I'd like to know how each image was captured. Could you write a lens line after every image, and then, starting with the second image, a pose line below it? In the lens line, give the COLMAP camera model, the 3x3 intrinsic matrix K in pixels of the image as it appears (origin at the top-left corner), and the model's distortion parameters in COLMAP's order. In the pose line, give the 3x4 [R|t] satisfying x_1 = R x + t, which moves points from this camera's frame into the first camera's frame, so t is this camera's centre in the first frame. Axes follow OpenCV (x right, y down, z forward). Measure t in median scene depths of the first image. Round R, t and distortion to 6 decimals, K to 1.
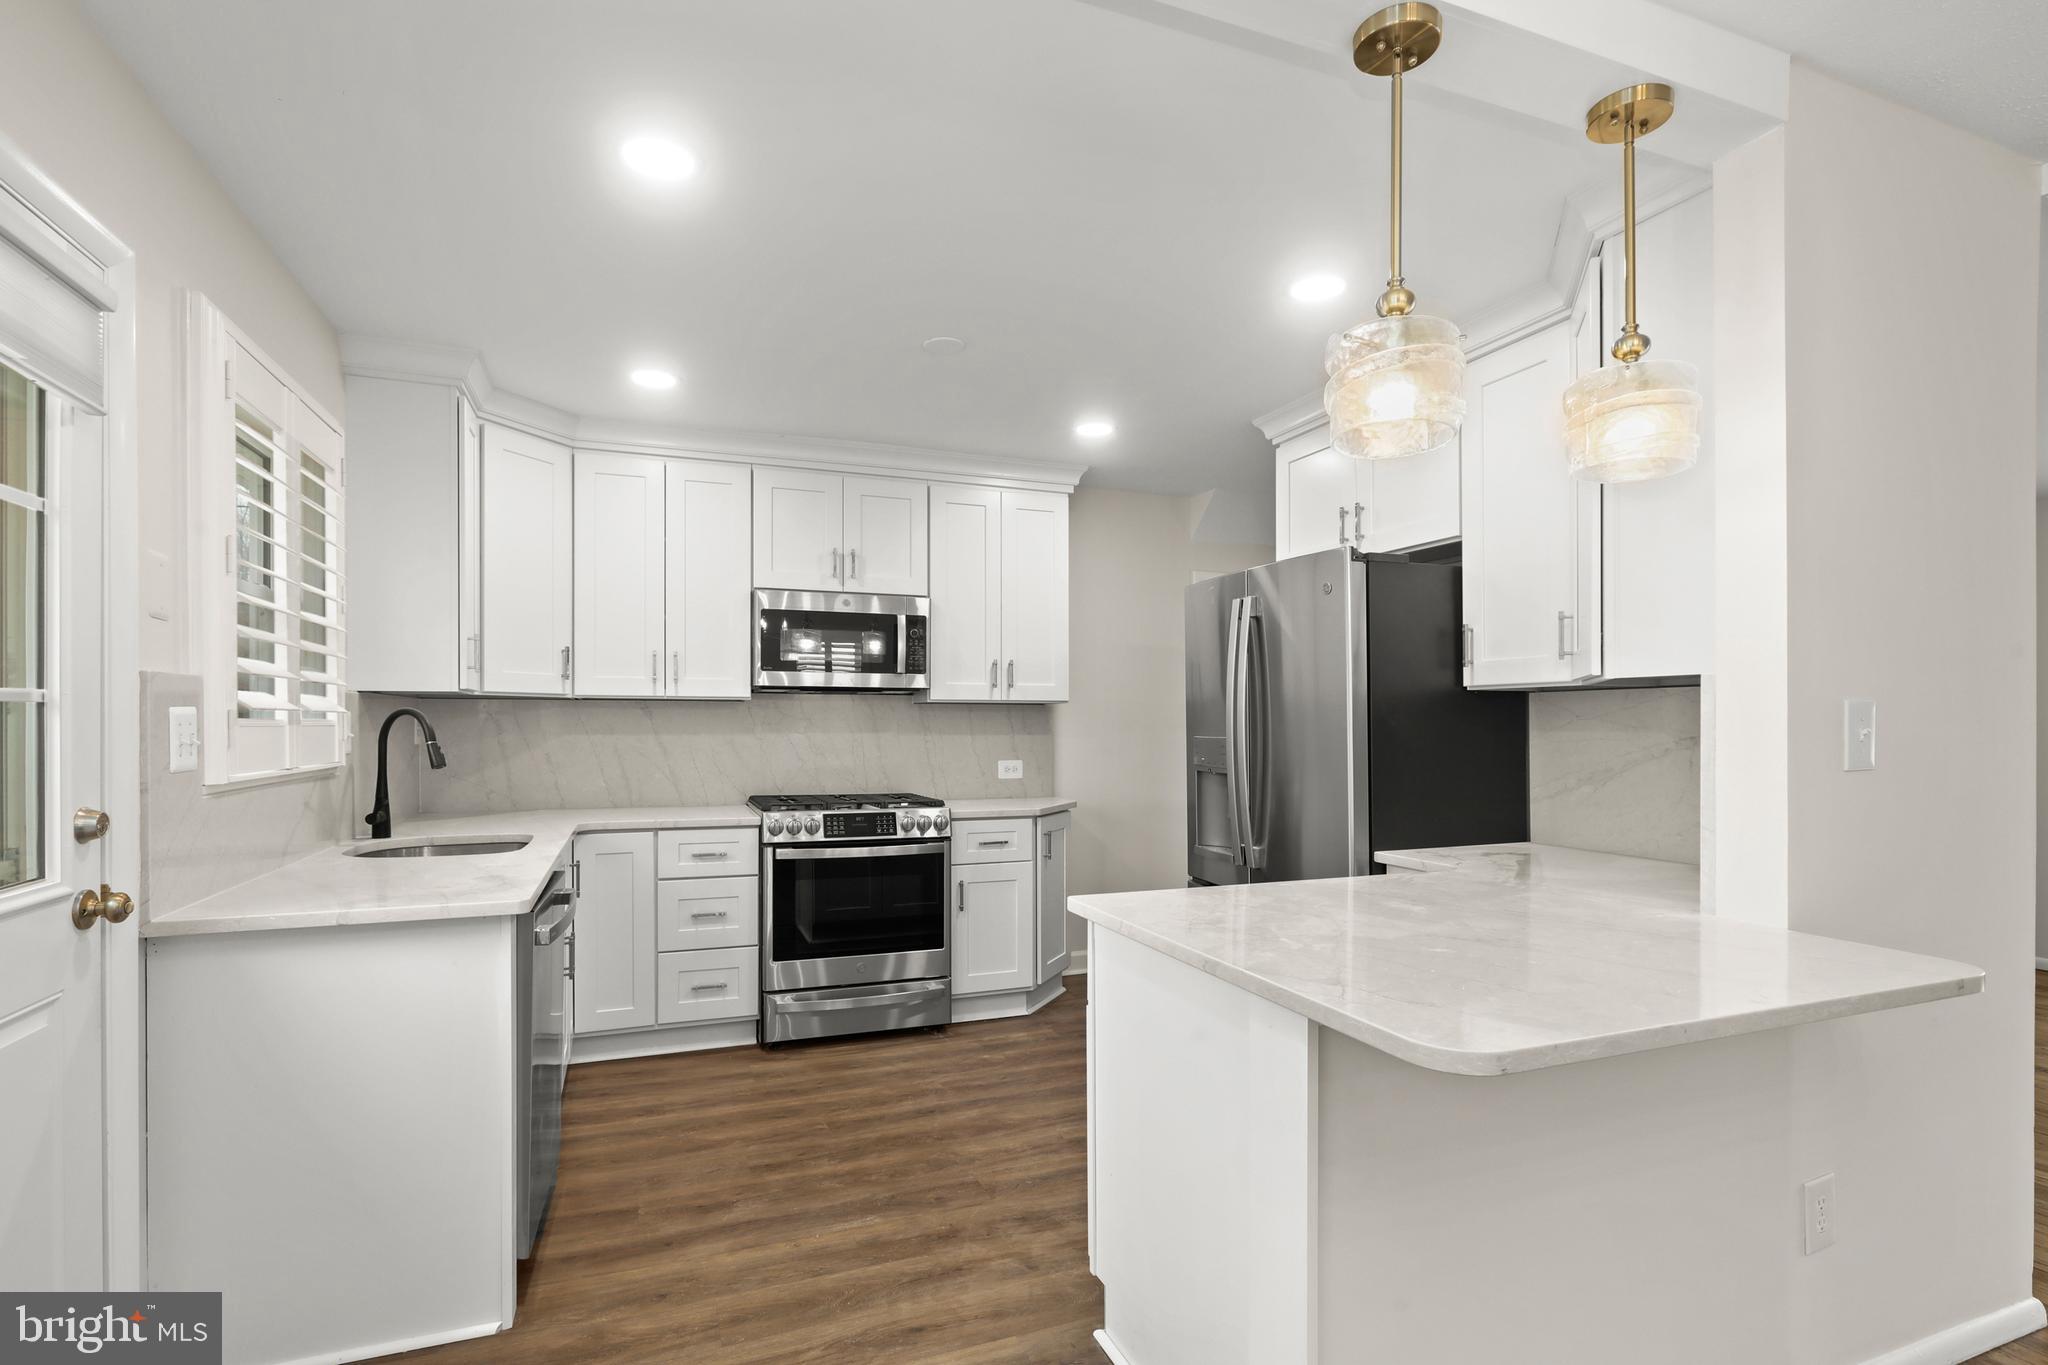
lens RADIAL K [[961.8, 0, 1010.3], [0, 961.8, 728.6], [0, 0, 1]] dist [-0.005845, 0.000285]
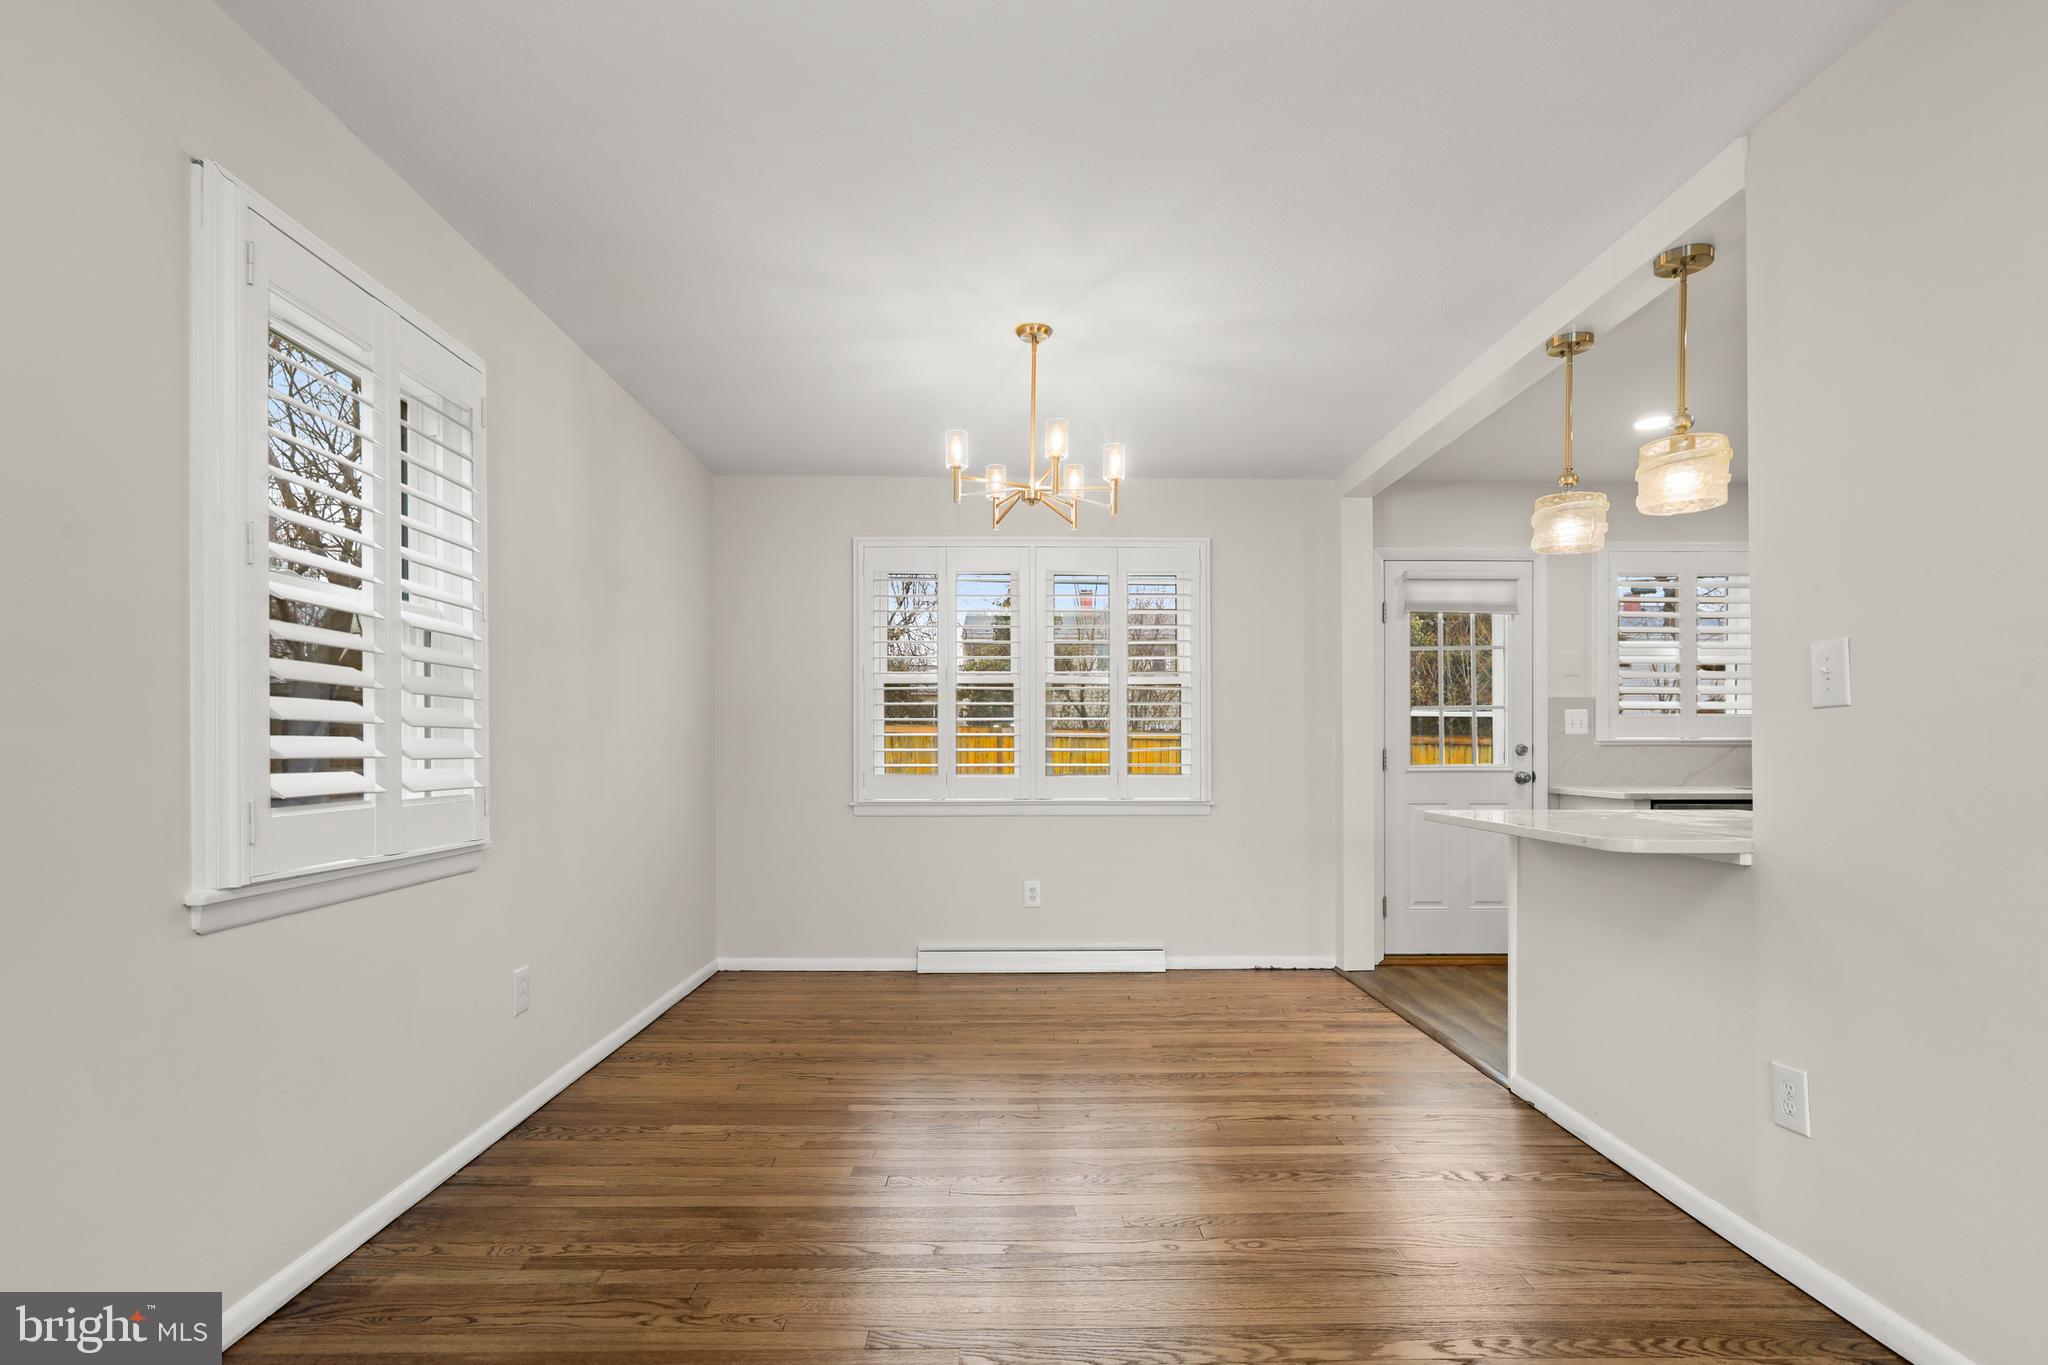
lens RADIAL K [[993.6, 0, 1024.6], [0, 993.6, 745.5], [0, 0, 1]] dist [-0.018205, 0.000239]
pose [[-0.341857, -0.003980, -0.939744, 1.083603], [-0.006226, 0.999979, -0.001970, 0.045206], [0.939731, 0.005177, -0.341874, 0.259079]]
